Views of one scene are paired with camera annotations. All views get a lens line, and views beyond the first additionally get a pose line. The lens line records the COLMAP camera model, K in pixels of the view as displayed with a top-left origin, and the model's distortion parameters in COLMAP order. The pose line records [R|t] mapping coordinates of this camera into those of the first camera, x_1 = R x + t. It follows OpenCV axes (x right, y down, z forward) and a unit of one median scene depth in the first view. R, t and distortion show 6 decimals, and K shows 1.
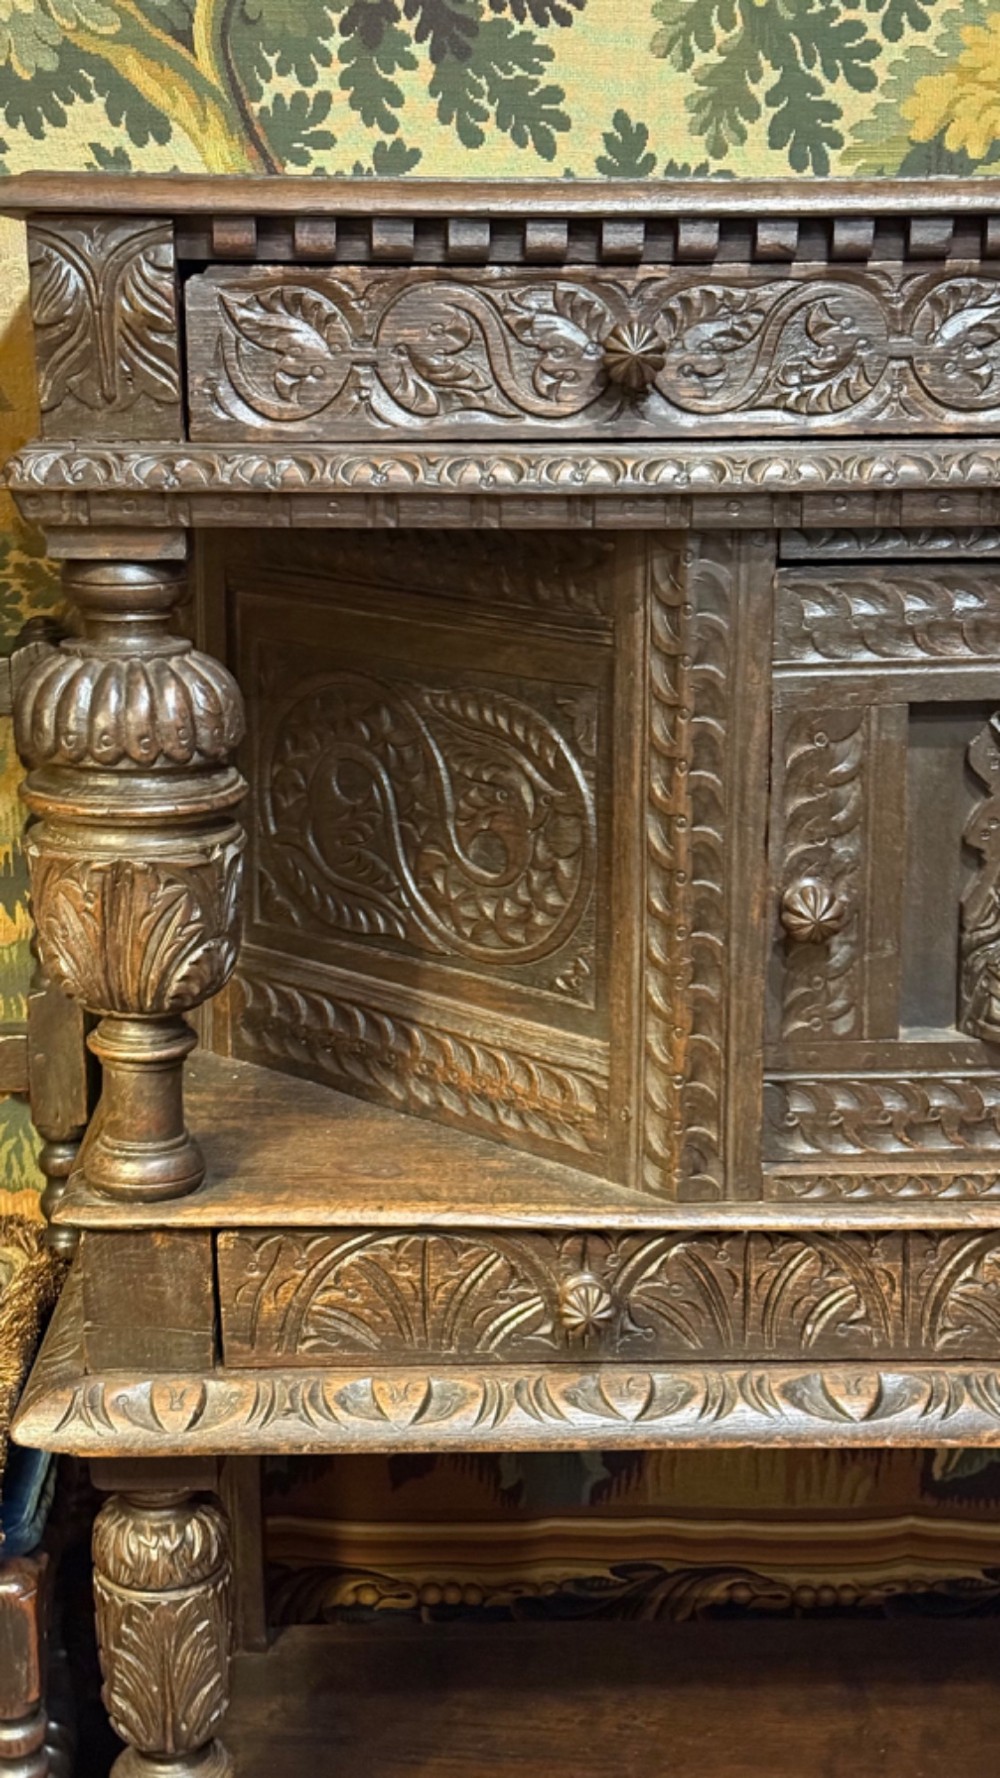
lens RADIAL K [[2485.2, 0, 495.8], [0, 2485.2, 904.1], [0, 0, 1]] dist [0.173564, -0.253899]
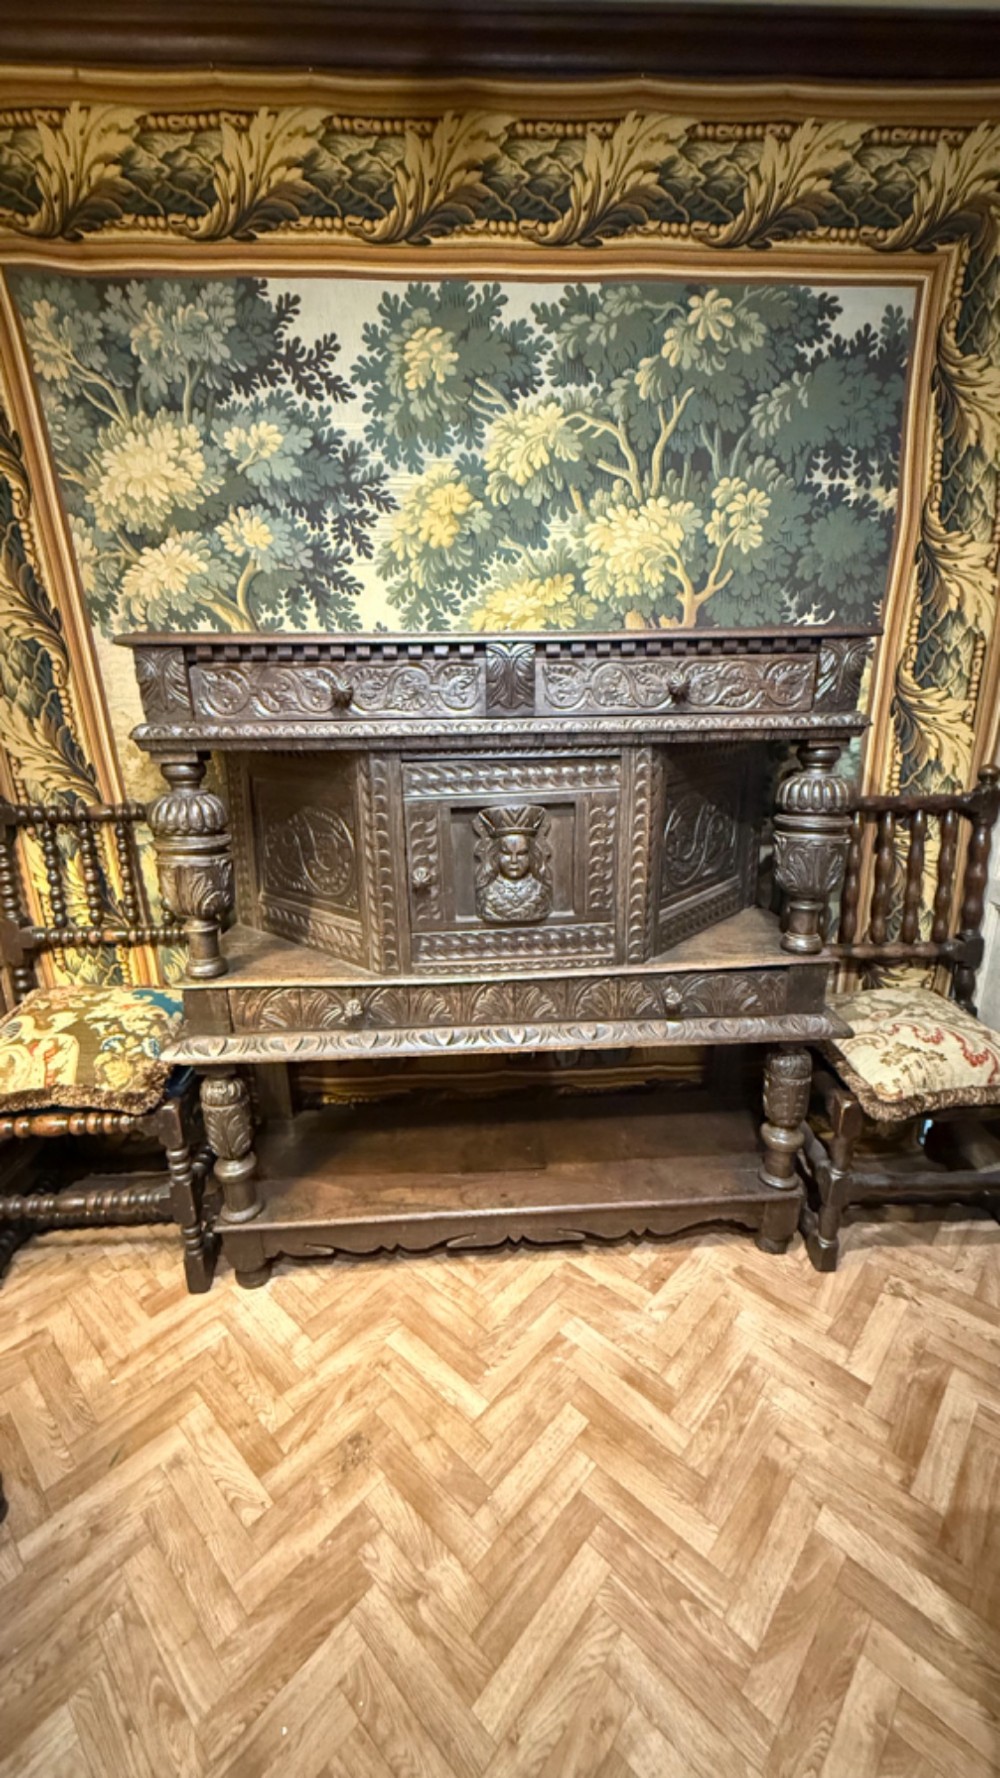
lens RADIAL K [[712.8, 0, 504.2], [0, 712.8, 885.8], [0, 0, 1]] dist [0.000413, -0.000251]
pose [[0.999332, -0.019991, 0.030609, 0.188640], [0.019977, 0.999800, 0.000753, 0.012952], [-0.030618, -0.000141, 0.999531, 0.133306]]
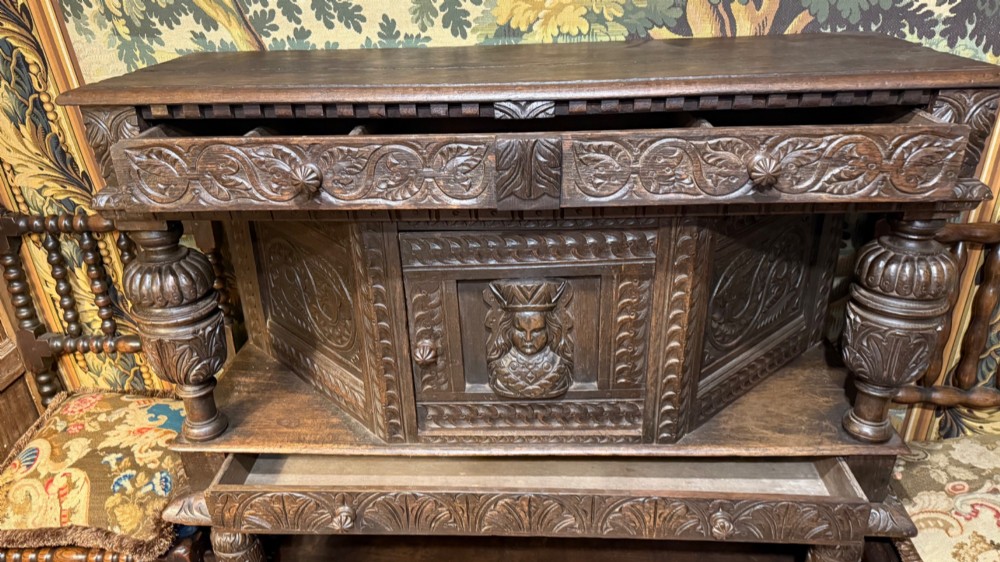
lens RADIAL K [[709.0, 0, 497.2], [0, 709.0, 294.2], [0, 0, 1]] dist [0.060479, -0.089562]
pose [[0.996832, 0.010468, -0.078838, 0.249488], [0.005787, 0.979125, 0.203177, -0.200979], [0.079319, -0.202989, 0.975963, 0.259518]]
